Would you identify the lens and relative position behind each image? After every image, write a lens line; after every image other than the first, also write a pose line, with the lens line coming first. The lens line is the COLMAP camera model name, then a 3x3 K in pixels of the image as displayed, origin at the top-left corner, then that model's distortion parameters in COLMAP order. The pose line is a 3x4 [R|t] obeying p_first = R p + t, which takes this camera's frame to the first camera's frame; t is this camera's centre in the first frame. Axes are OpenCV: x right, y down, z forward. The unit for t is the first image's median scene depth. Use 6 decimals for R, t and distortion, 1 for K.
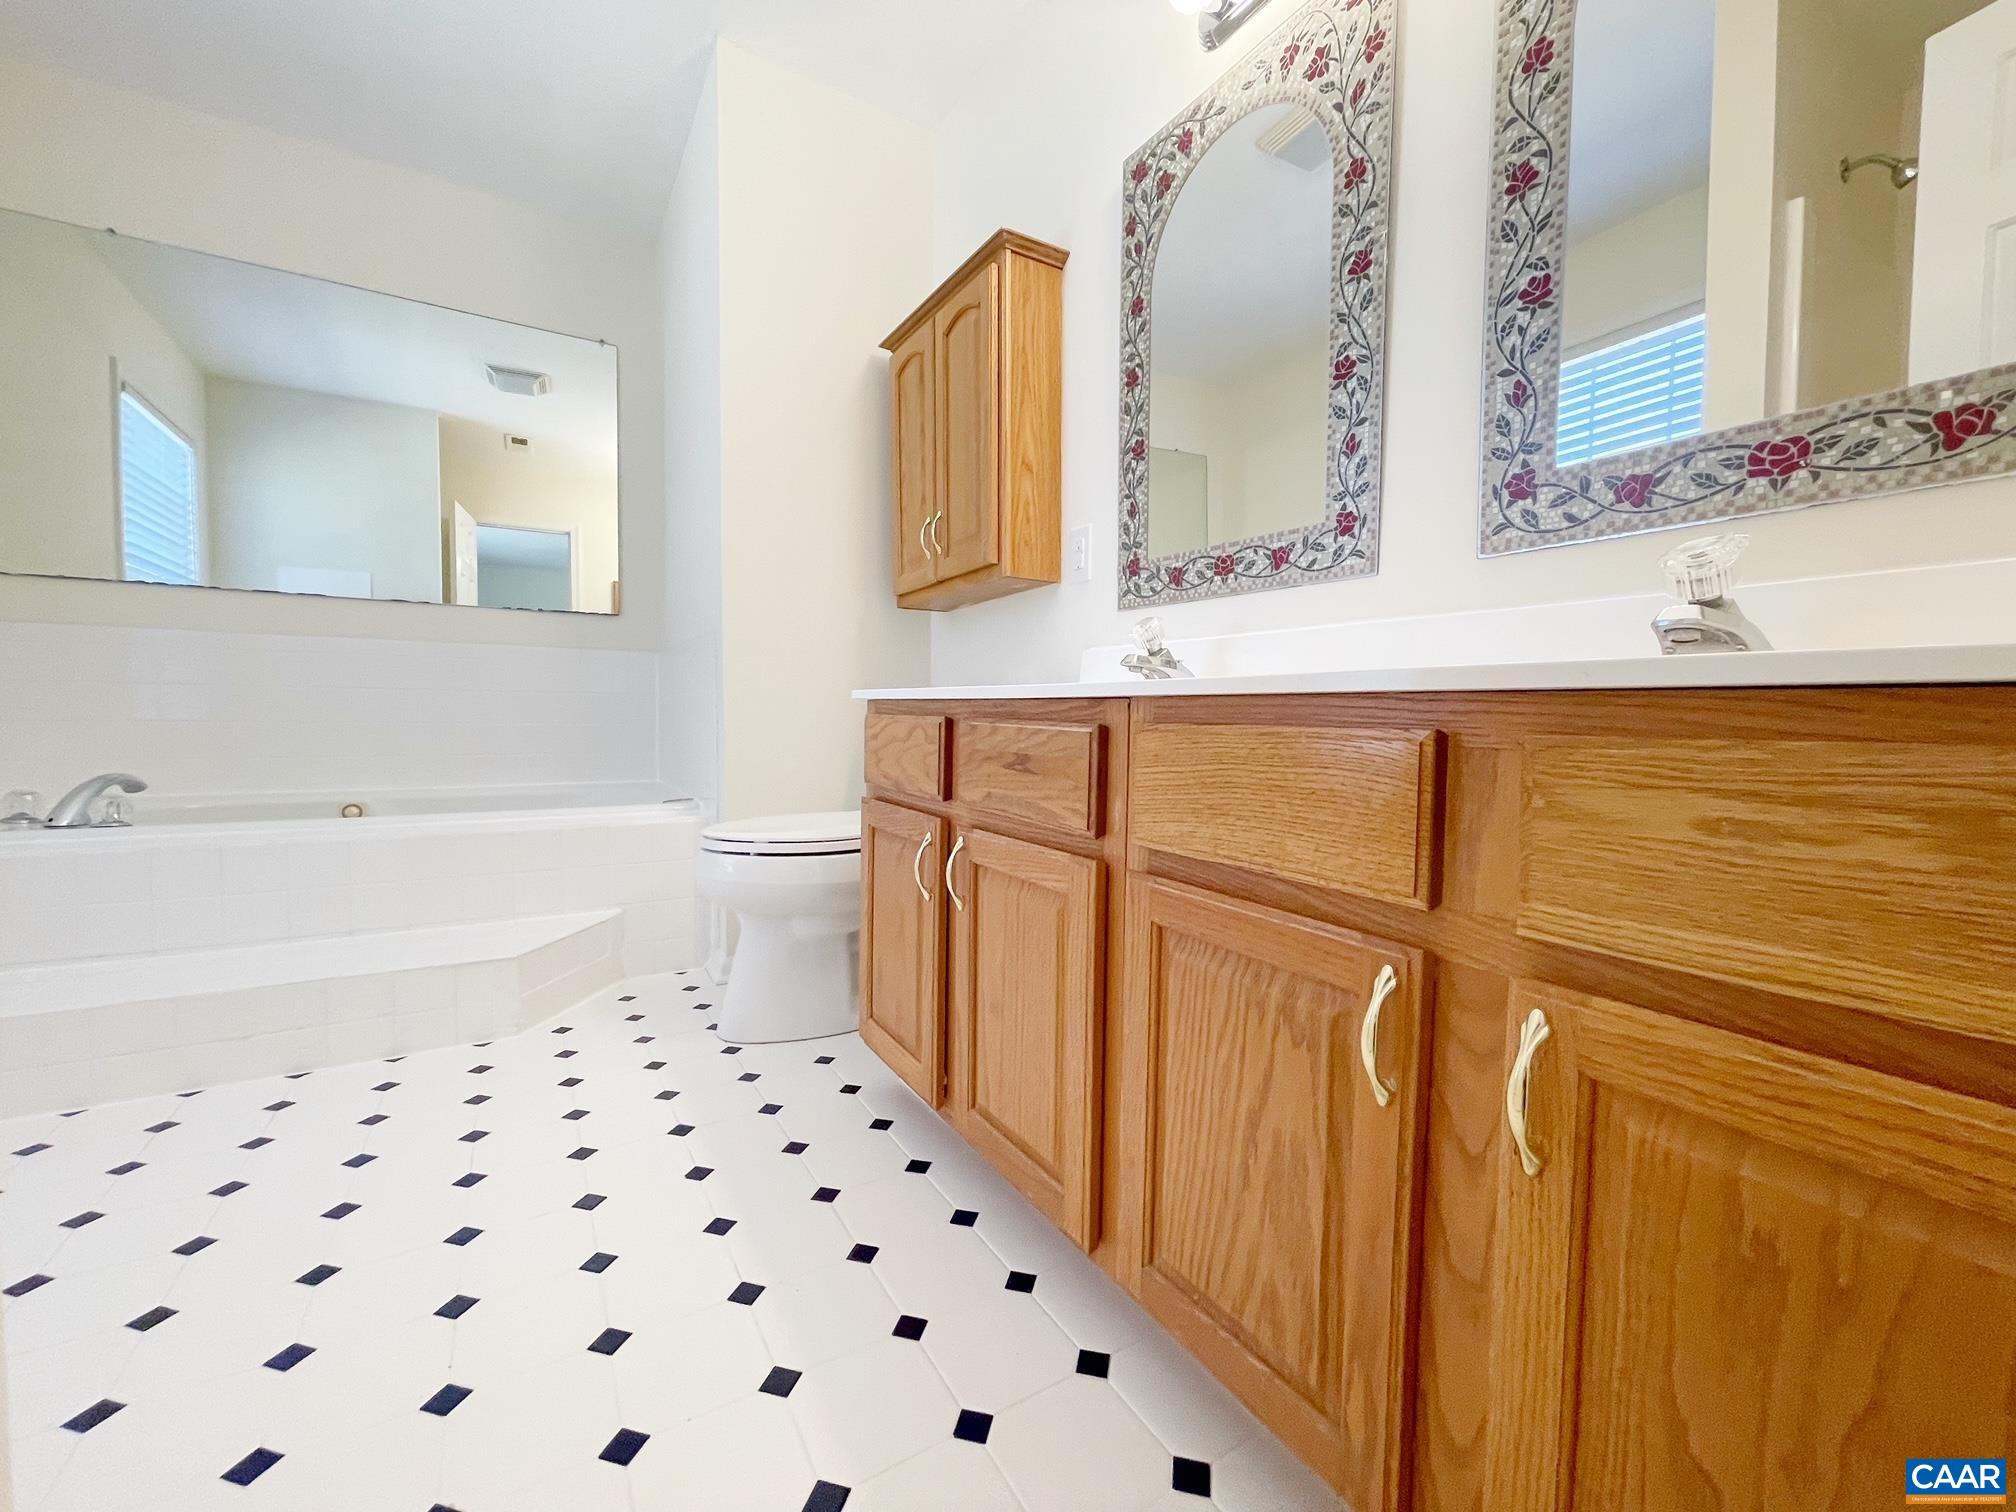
lens RADIAL K [[814.5, 0, 1008.0], [0, 814.5, 756.0], [0, 0, 1]] dist [0.000191, -0.000377]
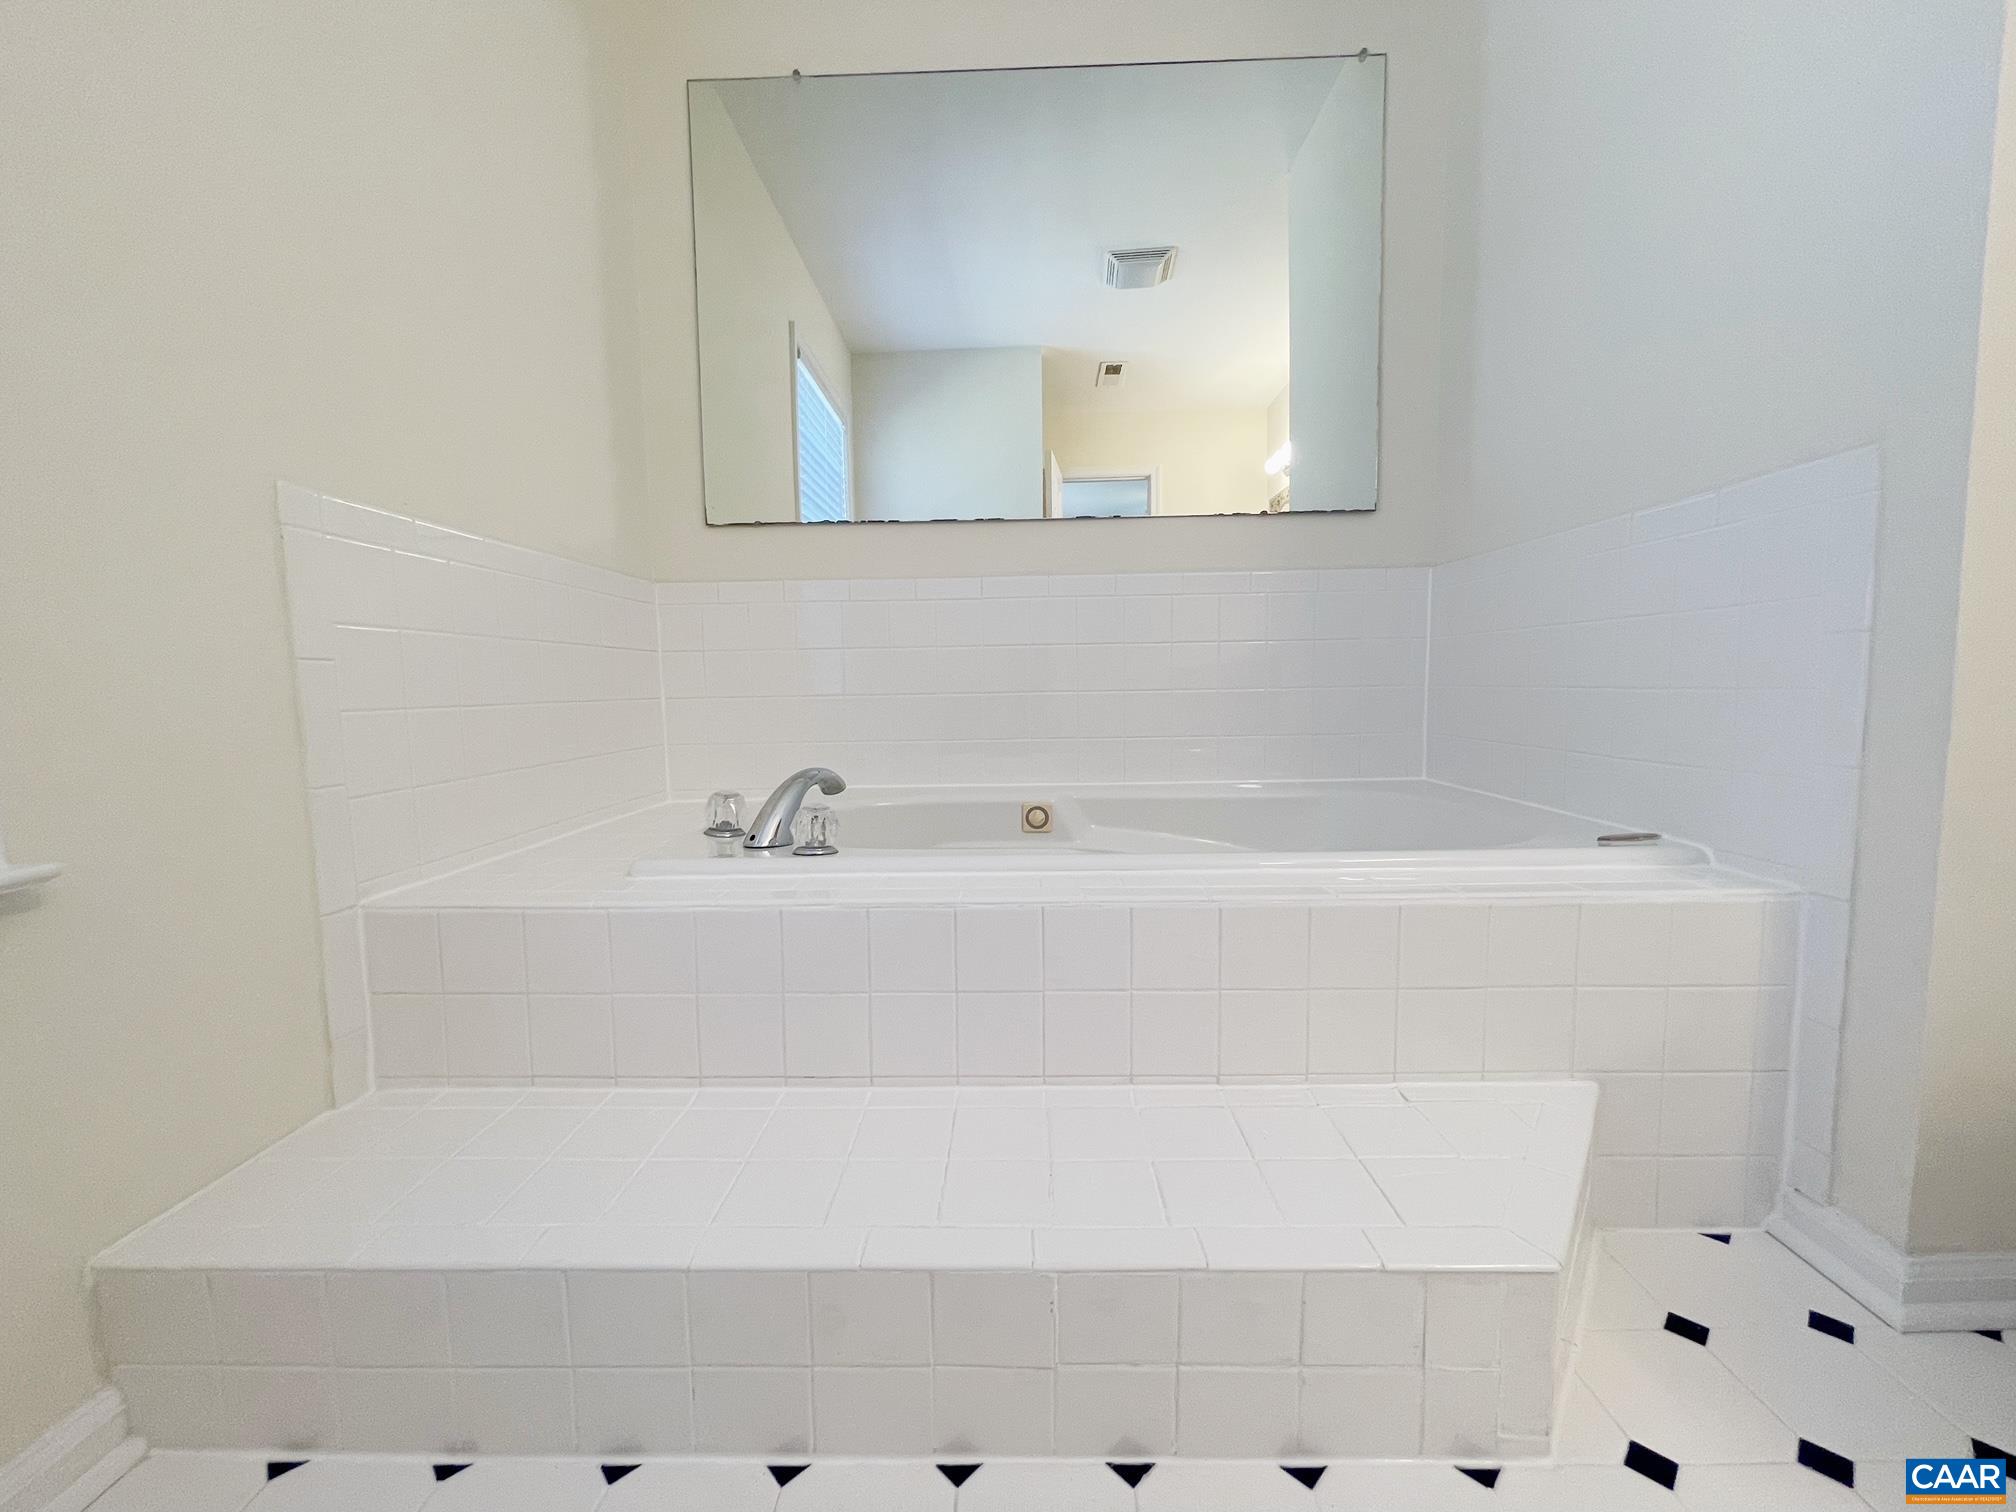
lens RADIAL K [[814.5, 0, 1008.0], [0, 814.5, 756.0], [0, 0, 1]] dist [0.000191, -0.000377]
pose [[0.844440, 0.019264, -0.535304, -0.343675], [0.001518, 0.999263, 0.038355, -0.009308], [0.535649, -0.033201, 0.843788, 0.294916]]
